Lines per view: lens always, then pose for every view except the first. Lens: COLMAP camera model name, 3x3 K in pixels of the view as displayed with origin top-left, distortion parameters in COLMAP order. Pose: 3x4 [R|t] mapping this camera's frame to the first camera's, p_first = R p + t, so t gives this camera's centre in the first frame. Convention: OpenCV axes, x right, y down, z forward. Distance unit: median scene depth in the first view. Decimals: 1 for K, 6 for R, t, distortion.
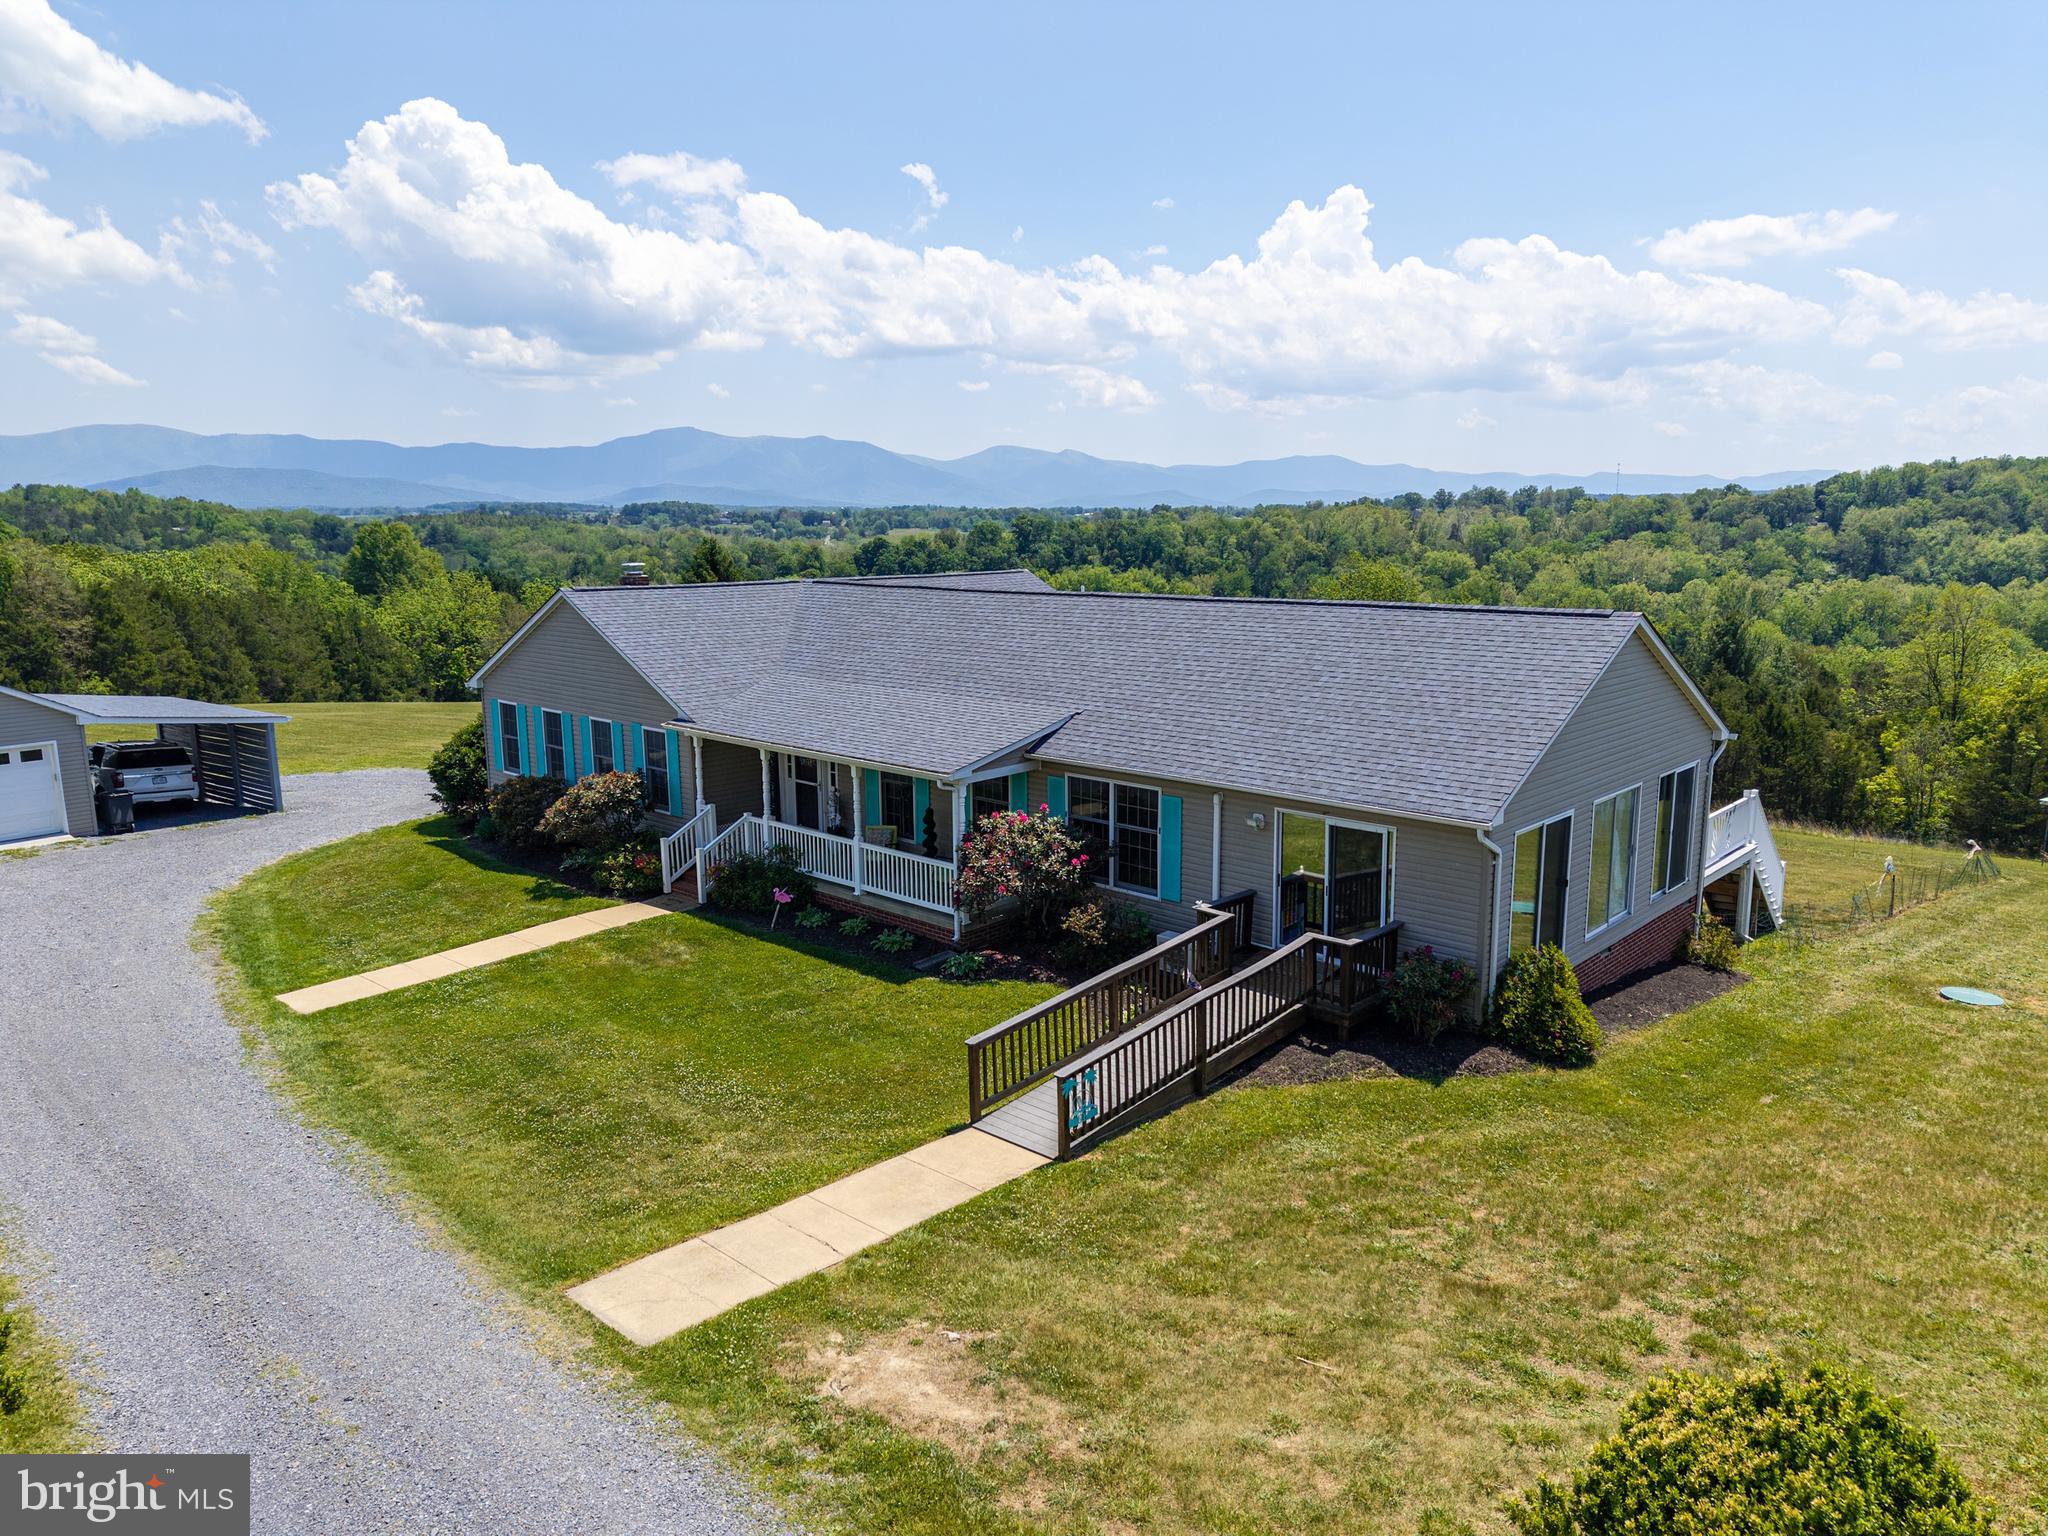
lens RADIAL K [[1361.9, 0, 1034.7], [0, 1361.9, 771.6], [0, 0, 1]] dist [0.040538, -0.050857]
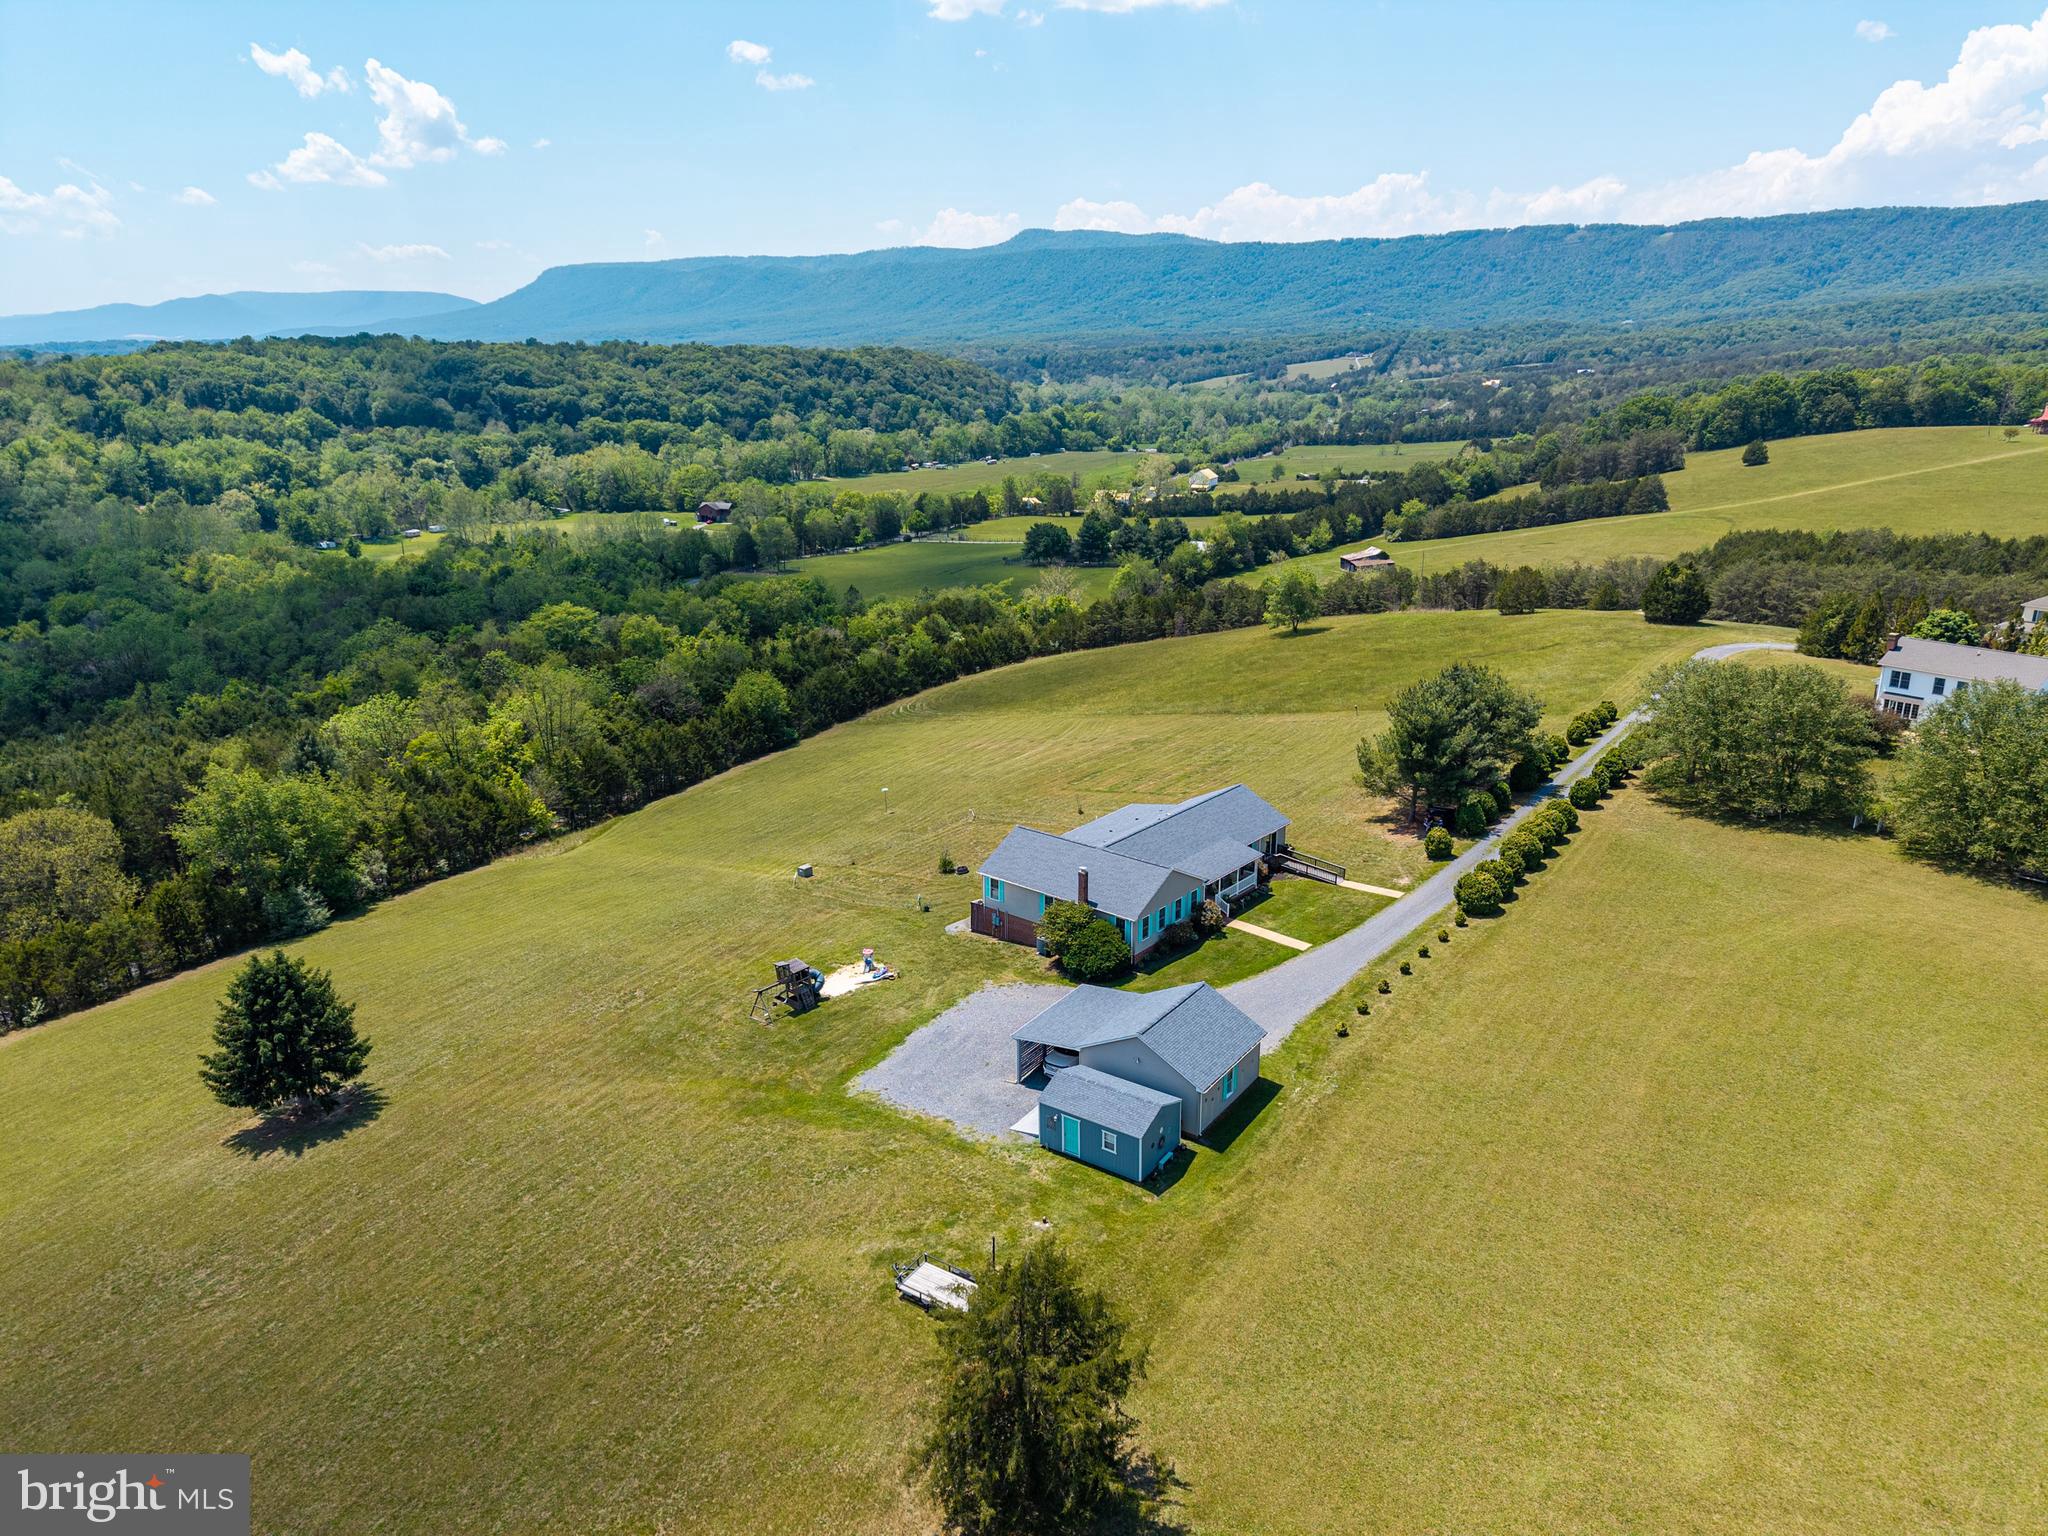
lens RADIAL K [[1382.7, 0, 1057.0], [0, 1382.7, 761.2], [0, 0, 1]] dist [0.025933, -0.054939]
pose [[-0.097113, -0.278977, 0.955375, -0.175413], [0.172759, 0.940615, 0.292228, -0.071731], [-0.980165, 0.193429, -0.043150, 0.069765]]
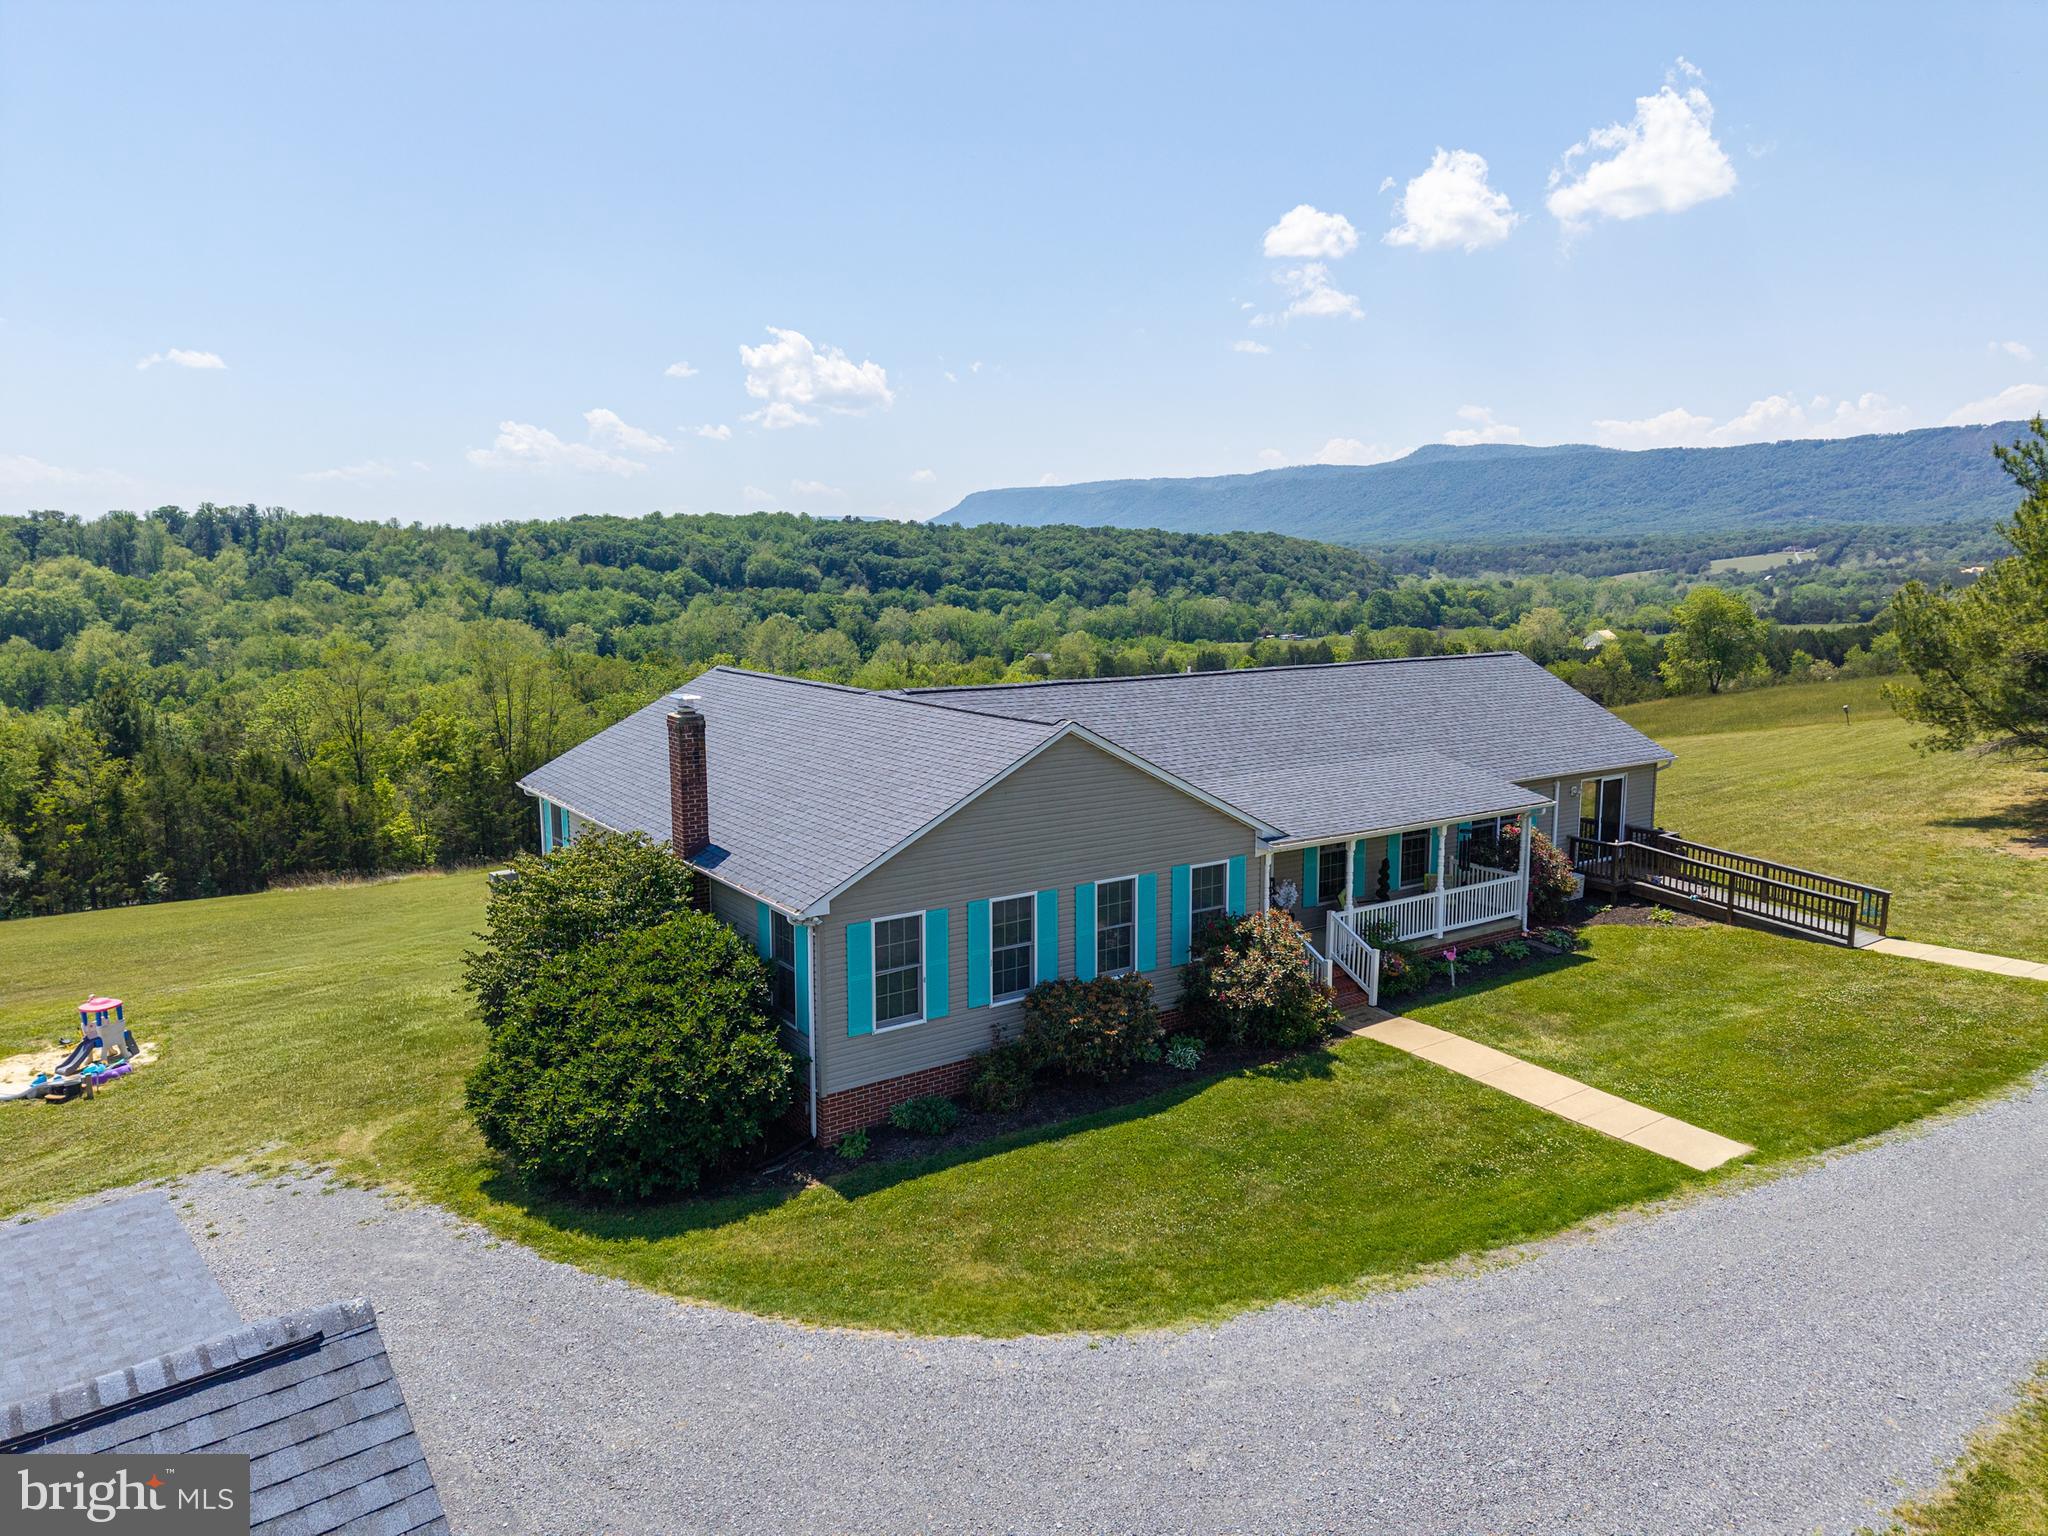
lens RADIAL K [[1361.9, 0, 1034.7], [0, 1361.9, 771.6], [0, 0, 1]] dist [0.040538, -0.050857]
pose [[0.197690, -0.135784, 0.970815, -0.053814], [0.173041, 0.979641, 0.101782, -0.009282], [-0.964871, 0.147870, 0.217161, 0.043733]]
